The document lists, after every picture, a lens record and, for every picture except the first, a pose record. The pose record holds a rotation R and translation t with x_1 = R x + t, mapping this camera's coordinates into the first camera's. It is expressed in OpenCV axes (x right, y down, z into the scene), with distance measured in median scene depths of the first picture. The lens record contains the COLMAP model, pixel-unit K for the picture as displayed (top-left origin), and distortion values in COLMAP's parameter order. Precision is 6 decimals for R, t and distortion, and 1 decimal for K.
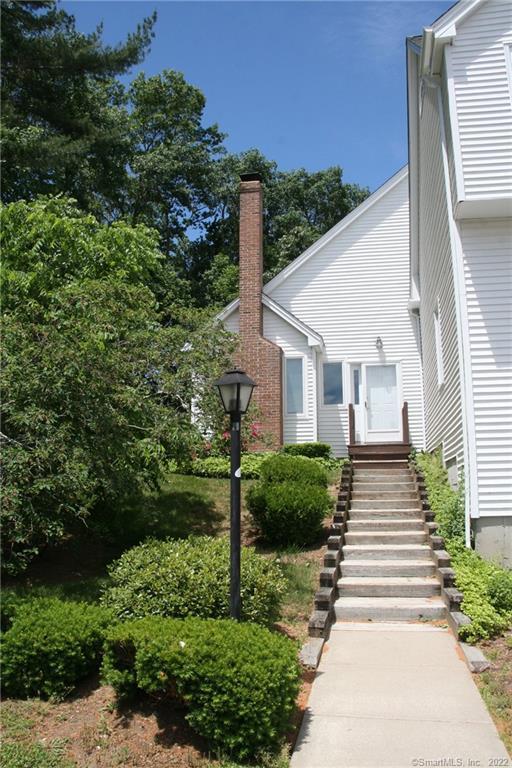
lens RADIAL K [[630.2, 0, 265.4], [0, 630.2, 370.3], [0, 0, 1]] dist [-0.169627, 0.111148]
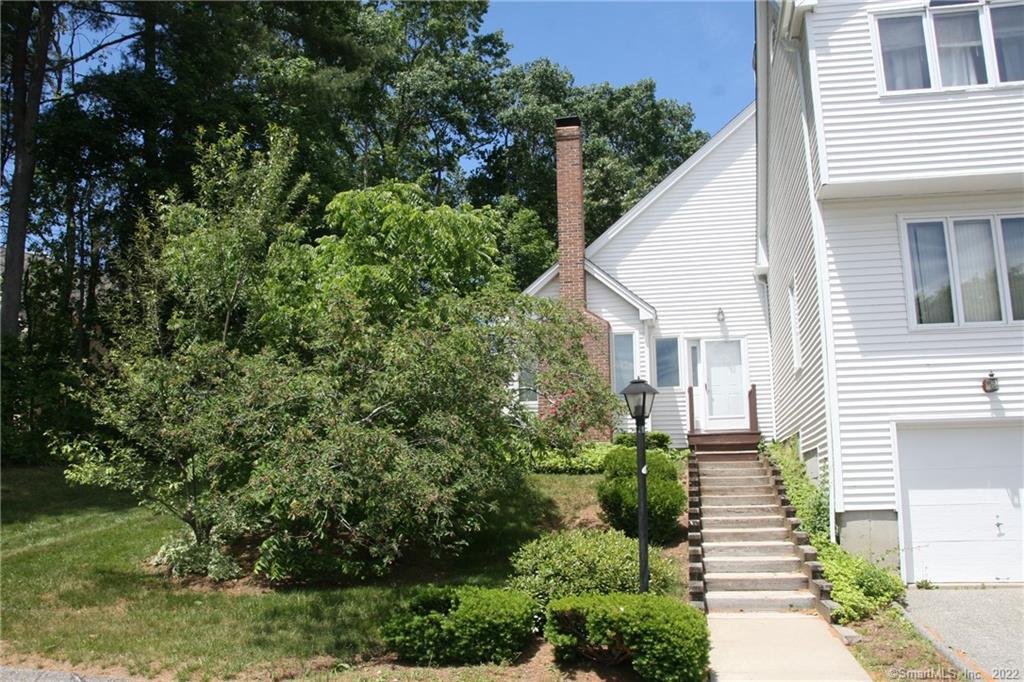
lens RADIAL K [[840.3, 0, 524.2], [0, 840.3, 342.8], [0, 0, 1]] dist [-0.169627, 0.111148]
pose [[0.999728, -0.011427, -0.020348, -0.114236], [0.011785, 0.999776, 0.017561, -0.049472], [0.020143, -0.017796, 0.999639, -0.263615]]
